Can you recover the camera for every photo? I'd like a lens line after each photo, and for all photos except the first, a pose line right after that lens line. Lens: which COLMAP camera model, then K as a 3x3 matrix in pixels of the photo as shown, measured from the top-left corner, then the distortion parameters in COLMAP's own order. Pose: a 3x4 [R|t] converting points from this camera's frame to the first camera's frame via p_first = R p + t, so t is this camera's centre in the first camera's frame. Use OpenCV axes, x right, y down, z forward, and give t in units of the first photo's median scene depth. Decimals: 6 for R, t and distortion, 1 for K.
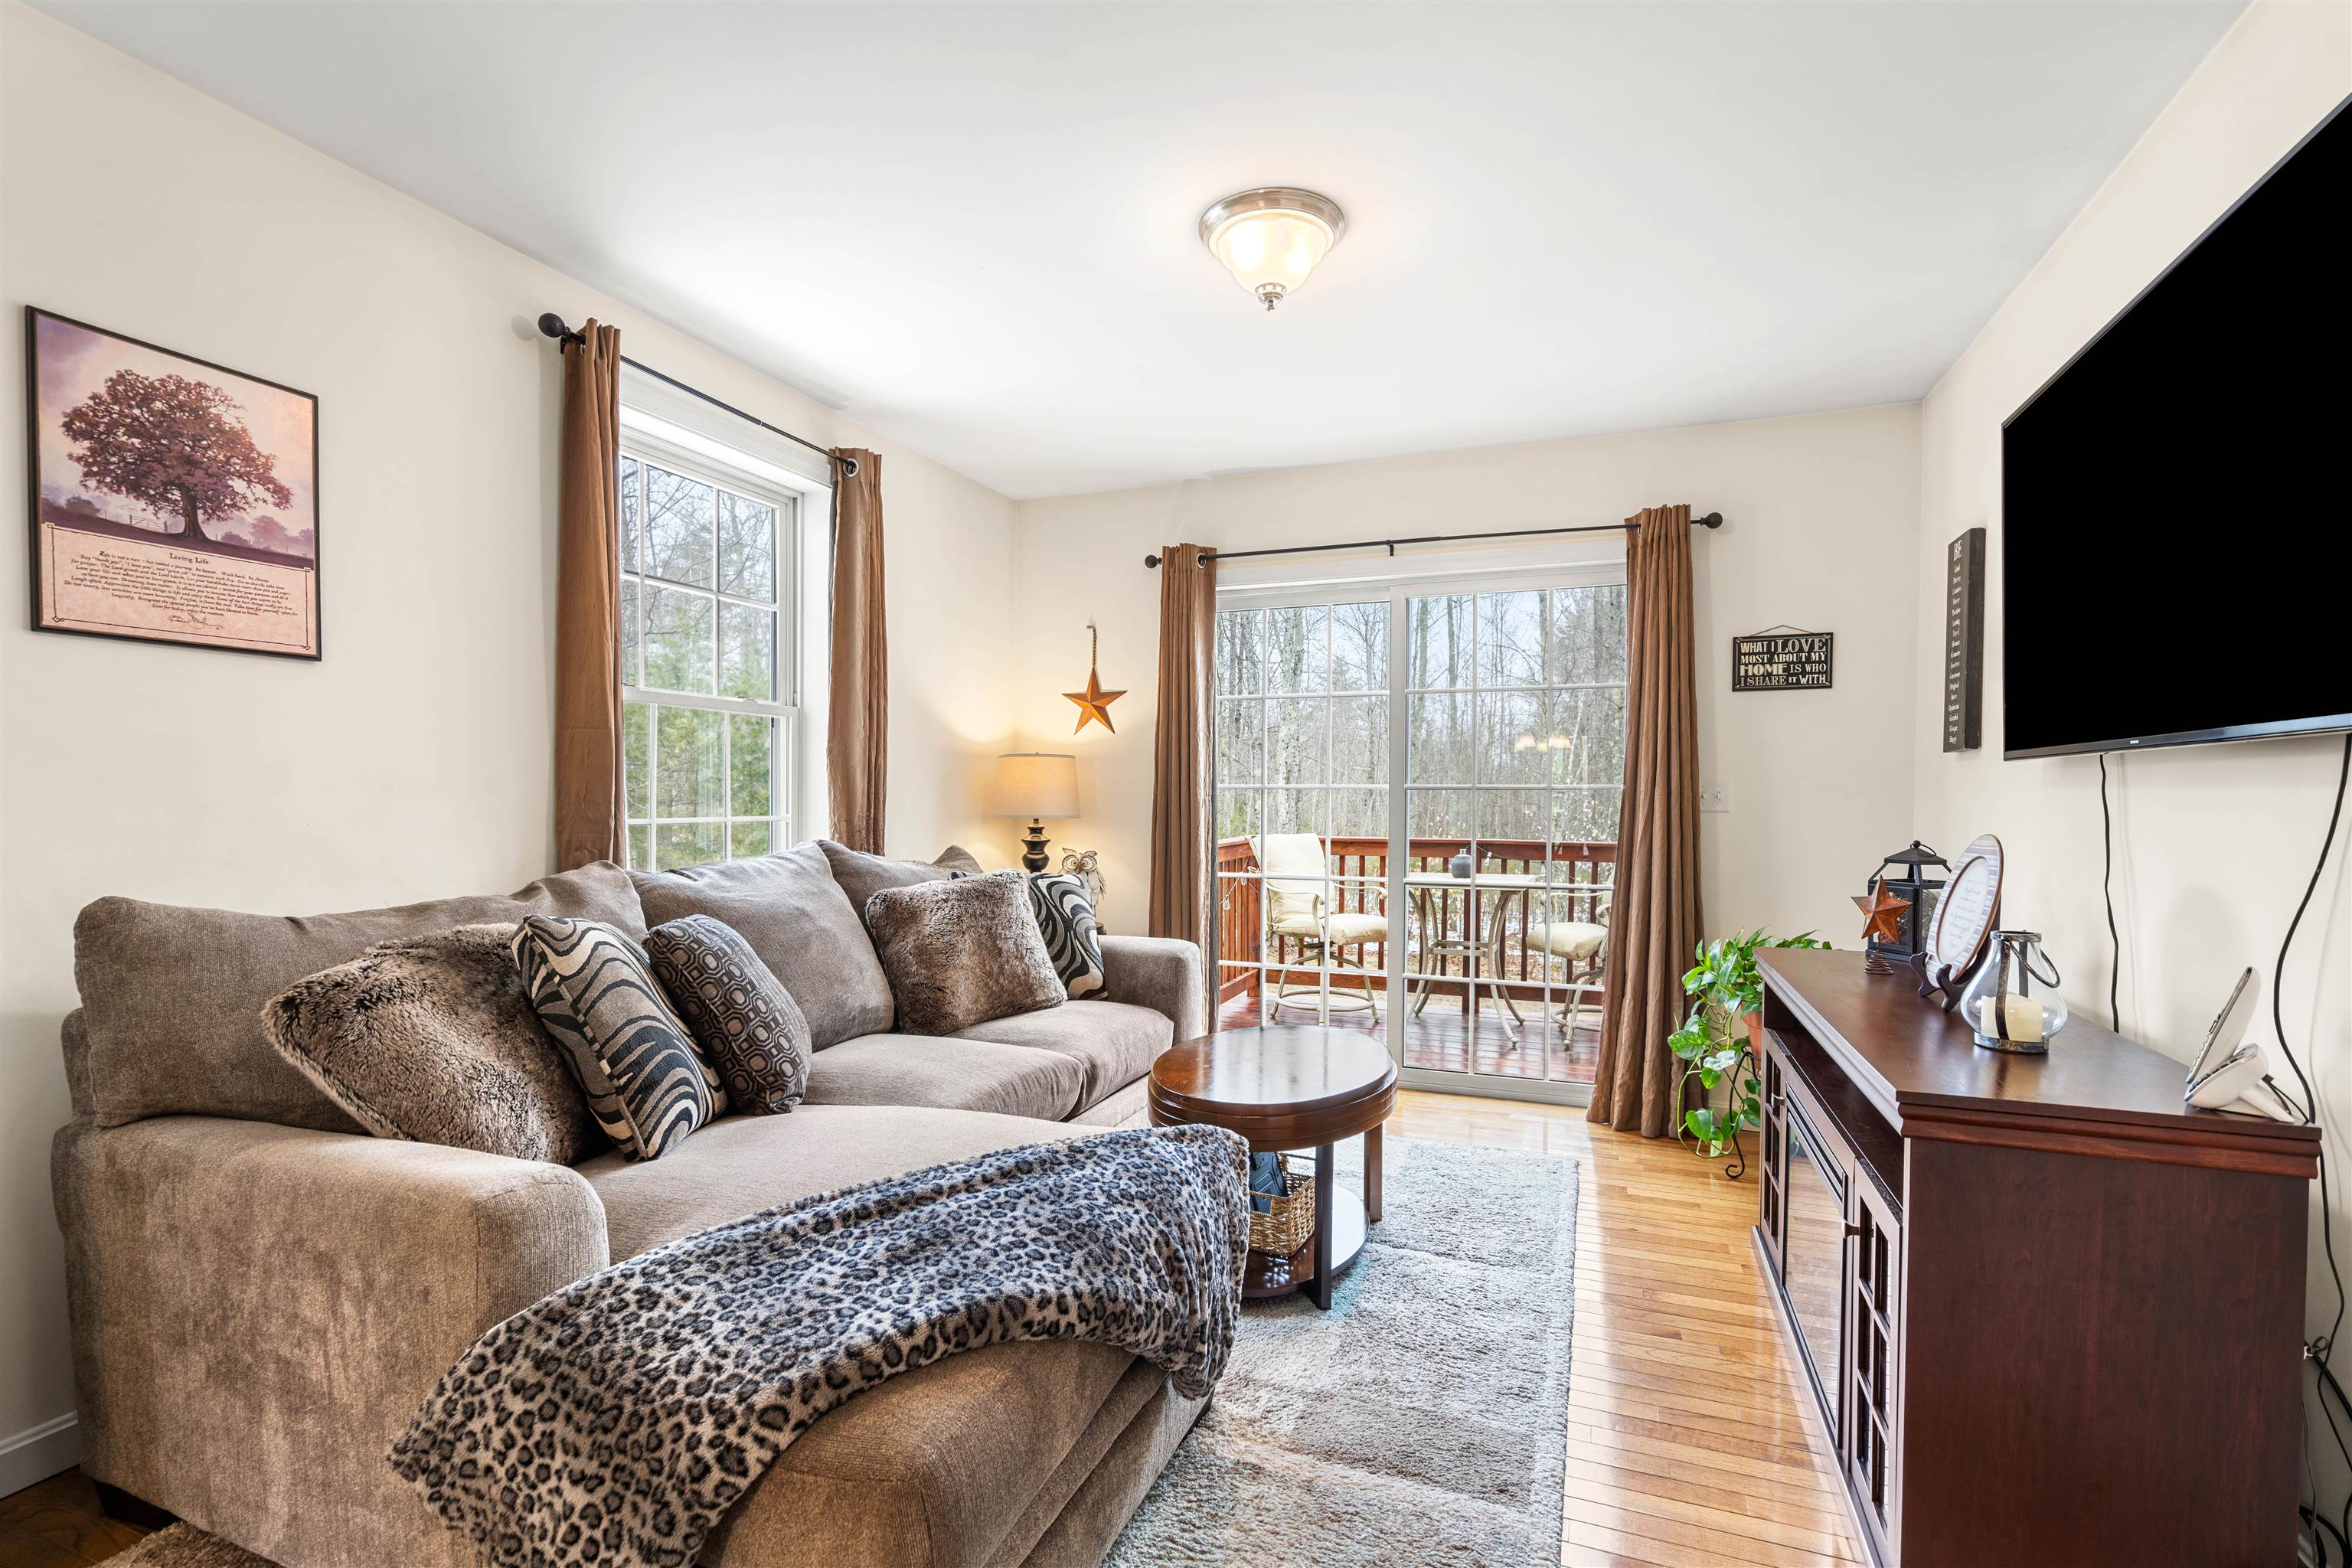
lens RADIAL K [[1071.0, 0, 1179.3], [0, 1071.0, 798.5], [0, 0, 1]] dist [-0.001900, -0.000004]
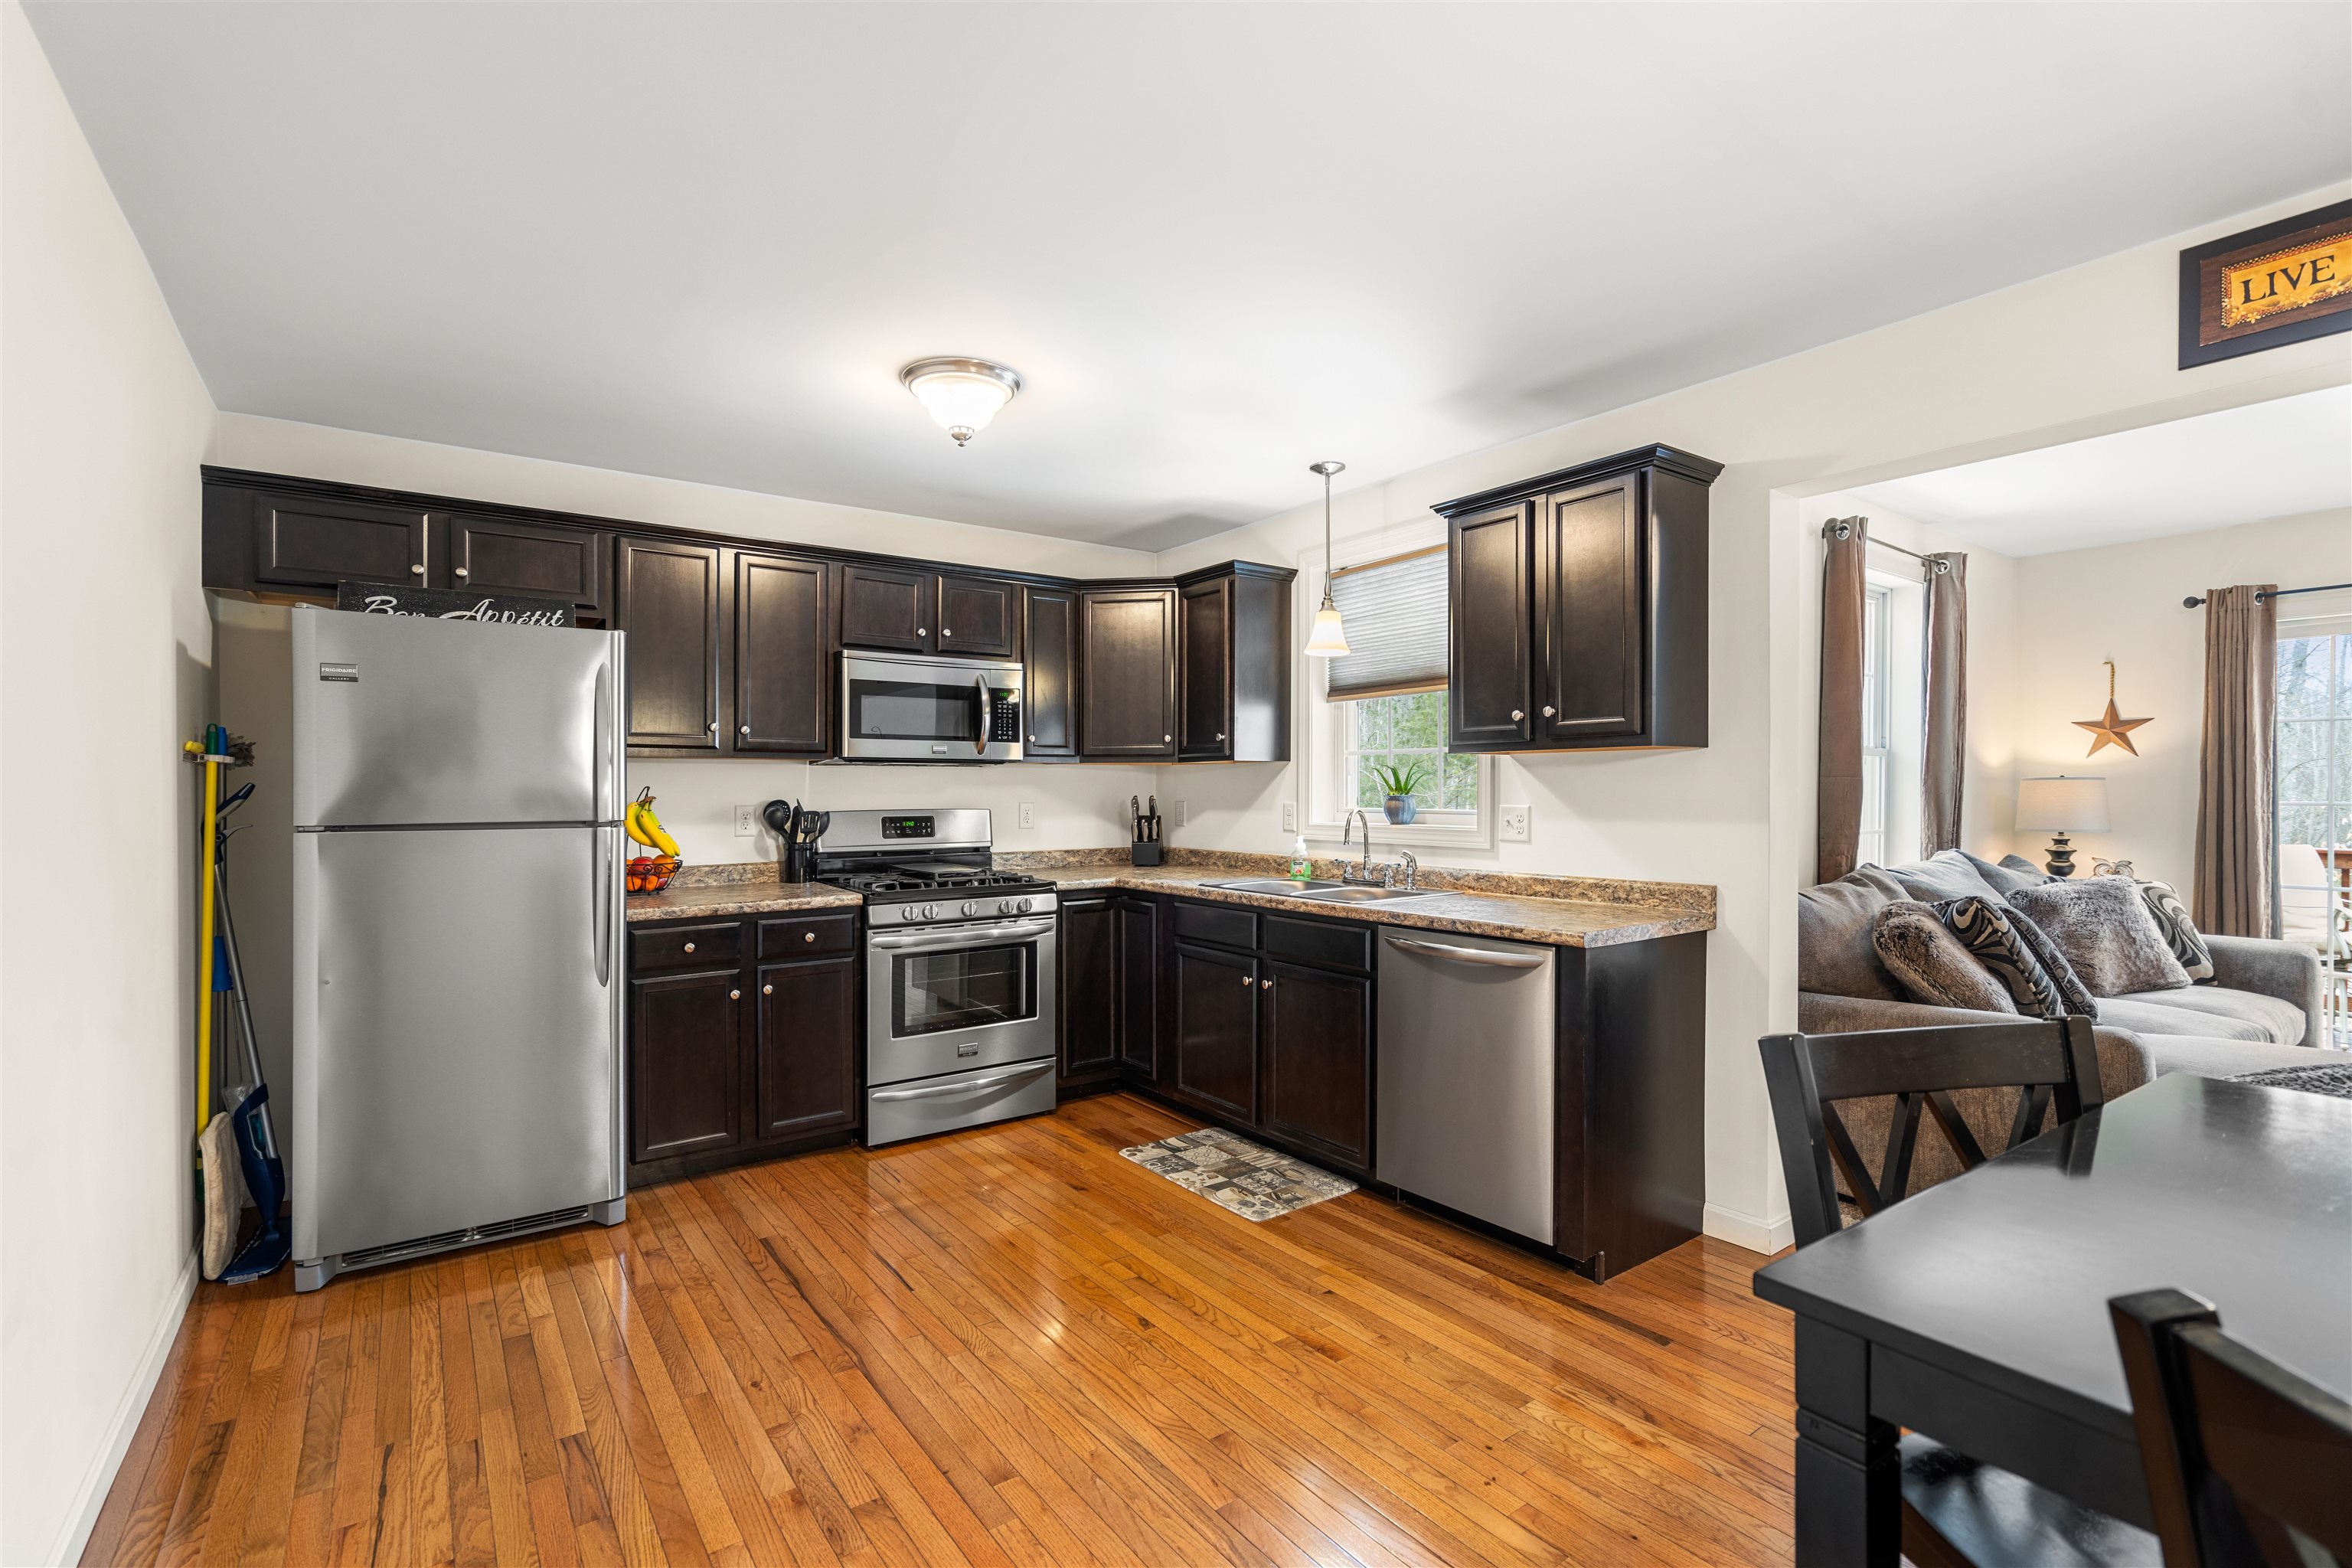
lens RADIAL K [[1071.0, 0, 1176.9], [0, 1071.0, 785.8], [0, 0, 1]] dist [-0.001900, -0.000004]
pose [[0.844199, -0.007176, -0.535982, -0.346940], [0.005442, 0.999974, -0.004817, -0.033261], [0.536003, 0.001150, 0.844216, -0.542651]]
